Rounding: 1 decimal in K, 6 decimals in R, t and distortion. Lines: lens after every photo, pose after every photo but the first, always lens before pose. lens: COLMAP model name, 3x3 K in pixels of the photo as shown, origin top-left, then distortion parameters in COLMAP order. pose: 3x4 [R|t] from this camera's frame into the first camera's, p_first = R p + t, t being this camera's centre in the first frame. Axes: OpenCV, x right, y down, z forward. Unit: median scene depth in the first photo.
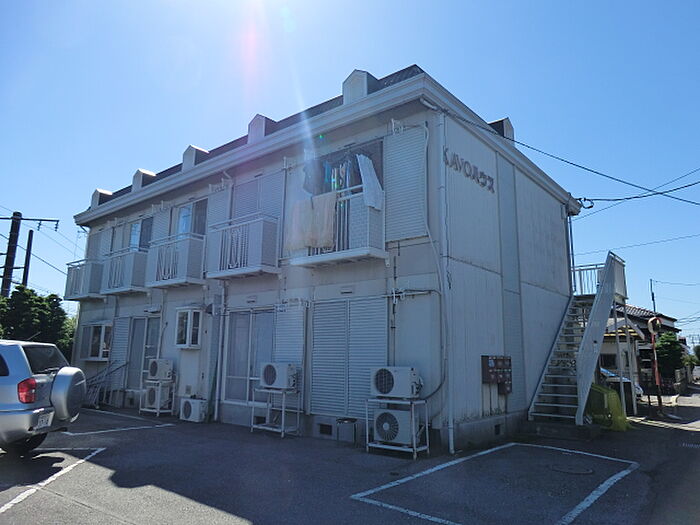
lens RADIAL K [[501.8, 0, 351.4], [0, 501.8, 259.9], [0, 0, 1]] dist [-0.089341, 0.096012]
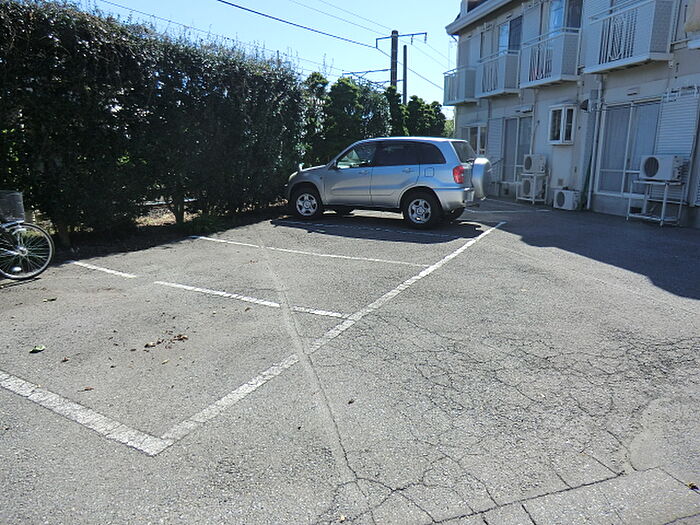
lens RADIAL K [[501.8, 0, 351.4], [0, 501.8, 259.9], [0, 0, 1]] dist [-0.089341, 0.096012]
pose [[0.796922, 0.113856, -0.593255, -0.027839], [0.123256, 0.930770, 0.344201, -0.013532], [0.591374, -0.347424, 0.727718, -0.140742]]
